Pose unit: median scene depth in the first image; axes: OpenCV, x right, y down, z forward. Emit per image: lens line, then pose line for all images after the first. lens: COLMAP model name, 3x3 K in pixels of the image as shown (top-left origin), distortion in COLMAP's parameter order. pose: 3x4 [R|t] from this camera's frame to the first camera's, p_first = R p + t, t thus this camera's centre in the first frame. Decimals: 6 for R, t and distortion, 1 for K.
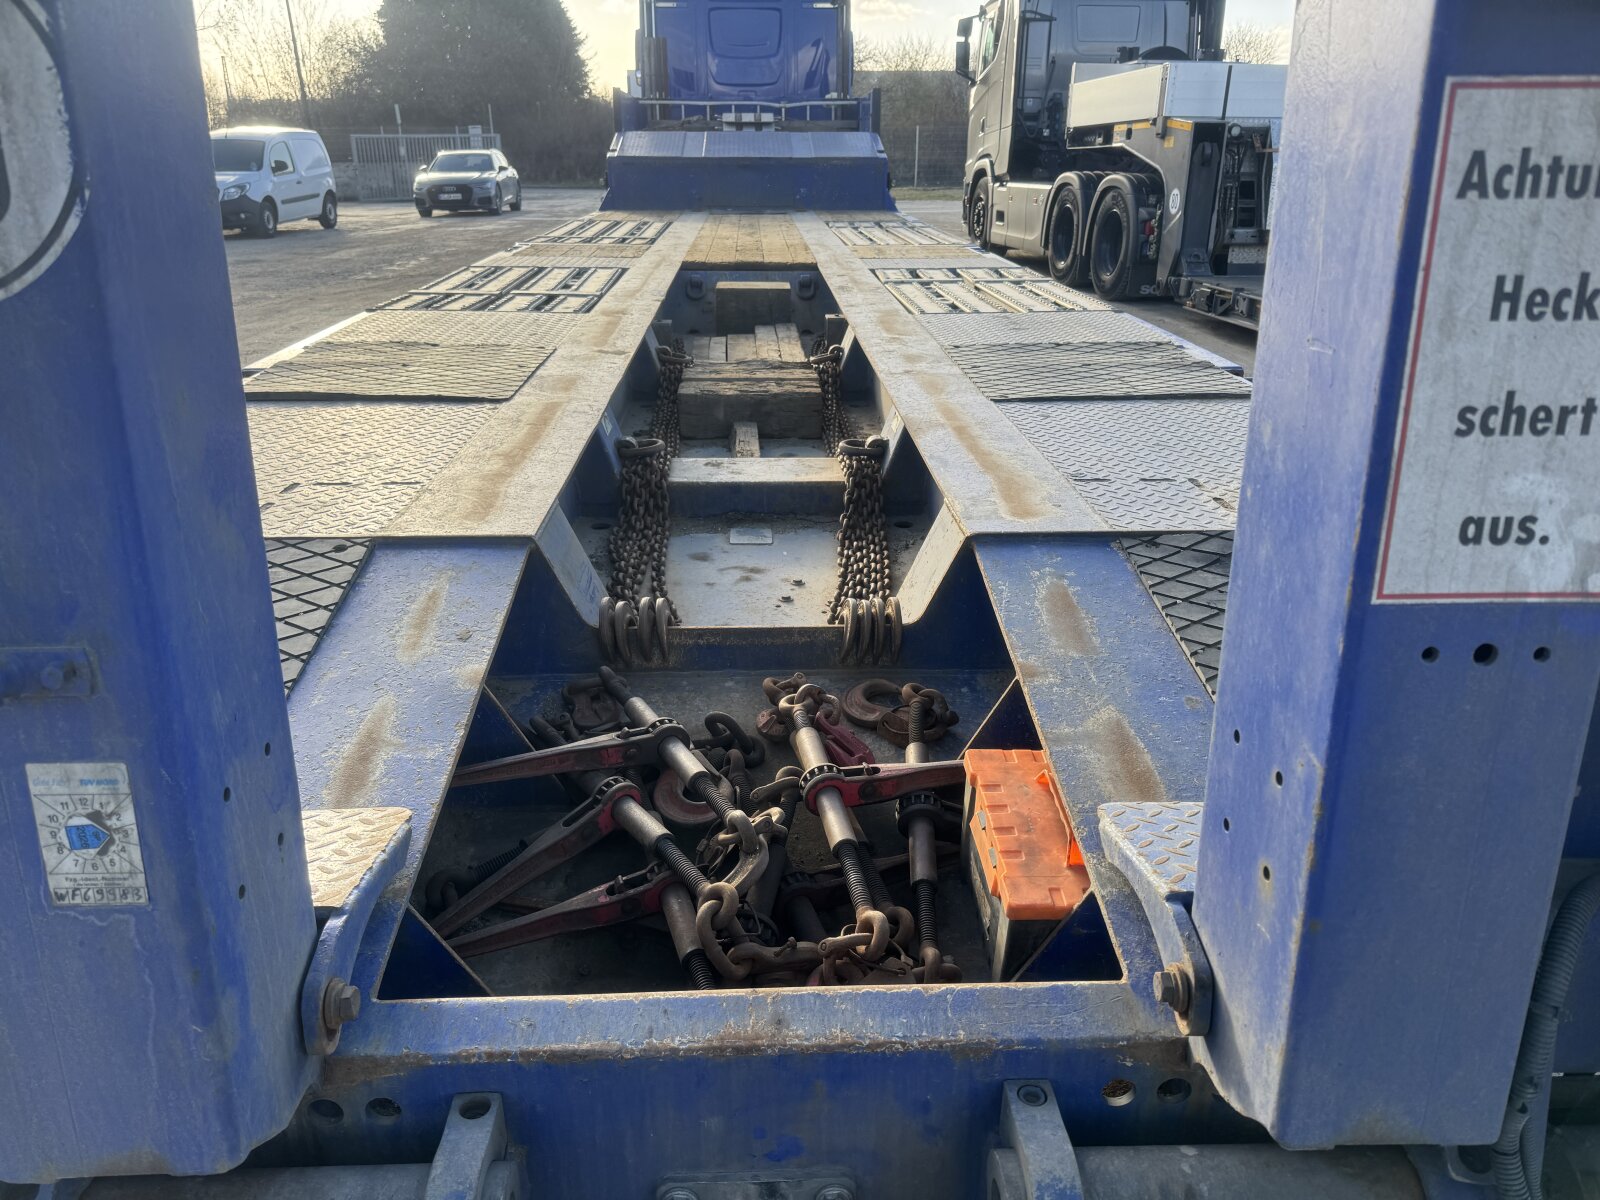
lens RADIAL K [[1132.1, 0, 793.1], [0, 1132.1, 624.2], [0, 0, 1]] dist [-0.004424, -0.002458]
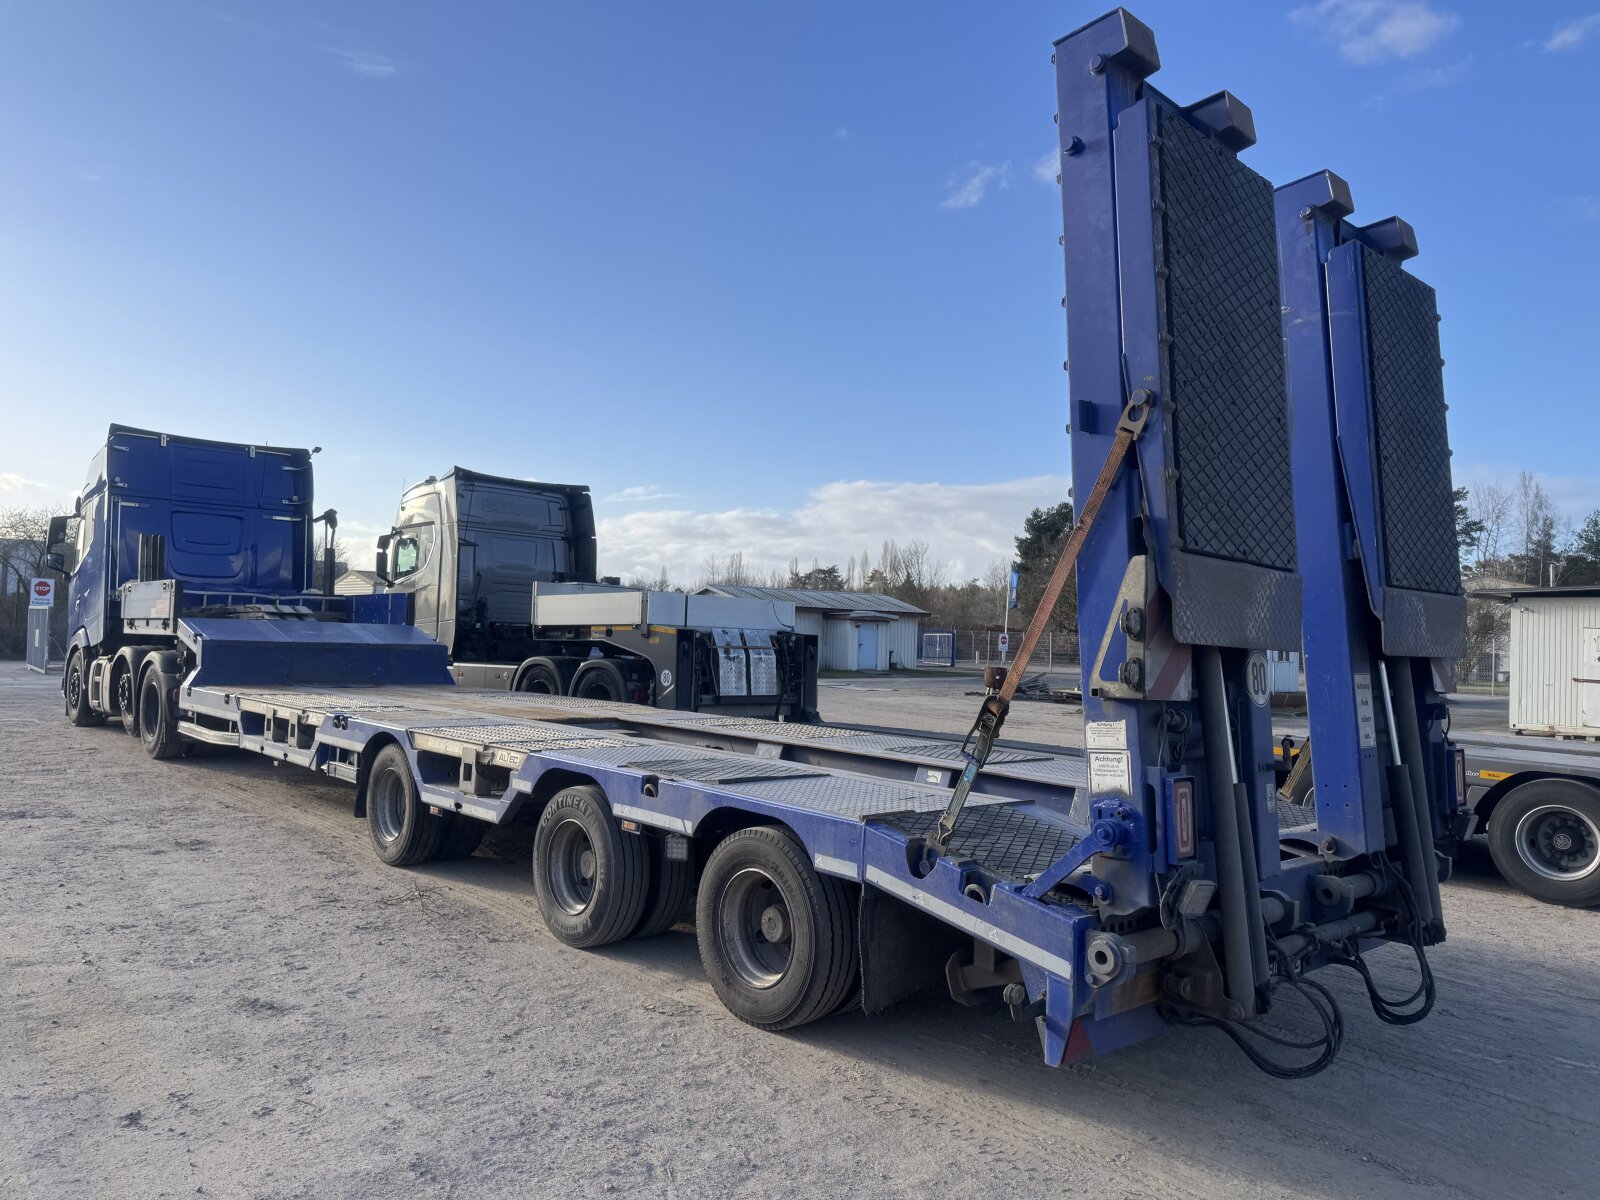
lens RADIAL K [[1128.5, 0, 800.0], [0, 1128.5, 600.0], [0, 0, 1]] dist [0.064051, -0.097087]
pose [[0.760012, 0.046276, 0.648260, -0.353839], [0.223191, 0.918215, -0.327212, 0.037641], [-0.610384, 0.393371, 0.687525, -0.112515]]
